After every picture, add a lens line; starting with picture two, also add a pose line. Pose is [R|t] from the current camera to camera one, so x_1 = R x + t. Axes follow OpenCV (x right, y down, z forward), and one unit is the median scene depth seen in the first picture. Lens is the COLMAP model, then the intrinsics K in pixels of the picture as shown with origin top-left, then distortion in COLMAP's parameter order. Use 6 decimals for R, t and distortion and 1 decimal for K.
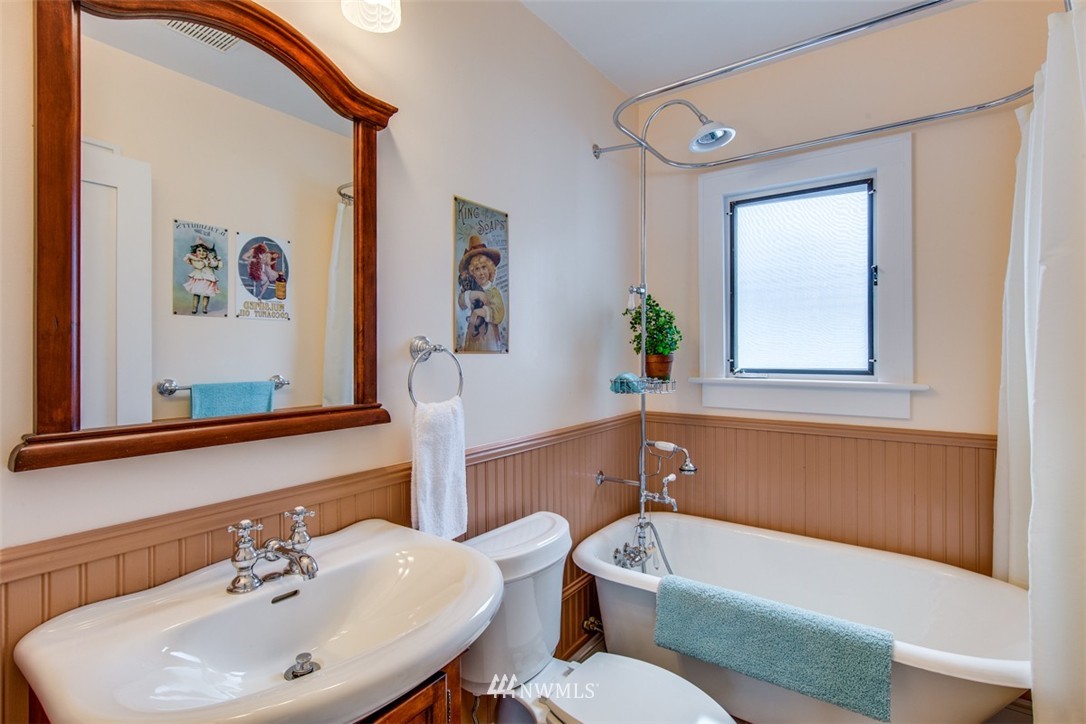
lens RADIAL K [[508.5, 0, 542.5], [0, 508.5, 358.2], [0, 0, 1]] dist [0.000555, 0.000114]
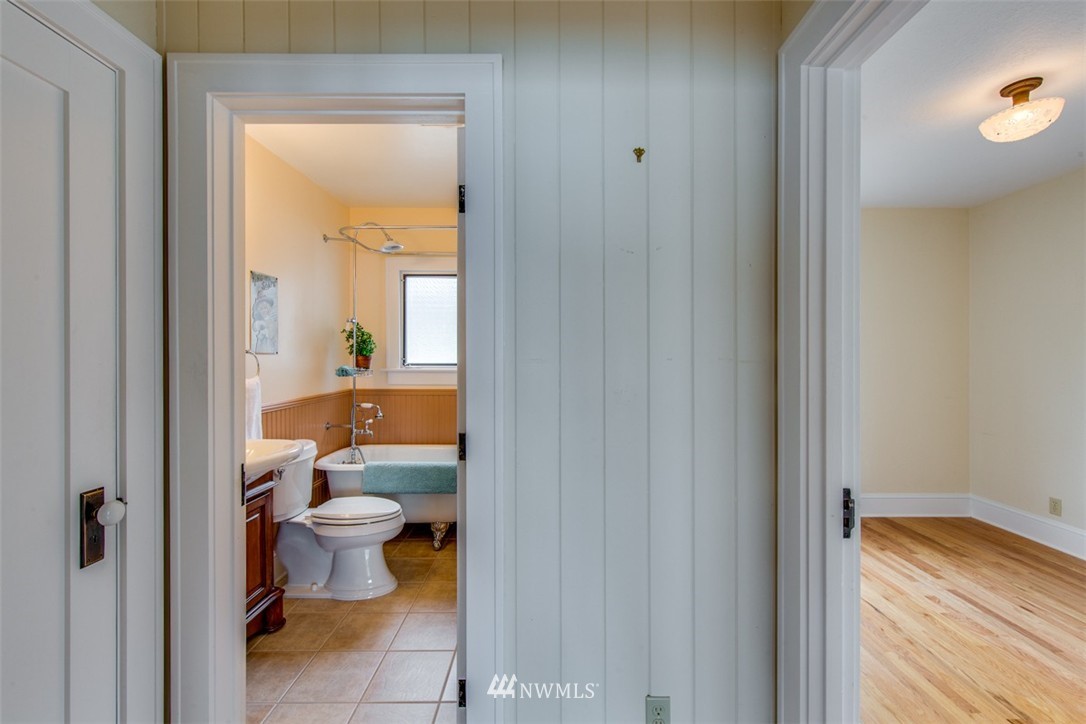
lens RADIAL K [[414.4, 0, 537.9], [0, 414.4, 359.3], [0, 0, 1]] dist [0.003847, 0.000029]
pose [[0.803452, 0.000966, 0.595369, -0.163217], [-0.001634, 0.999998, 0.000583, 0.004746], [-0.595368, -0.001441, 0.803452, -0.606360]]
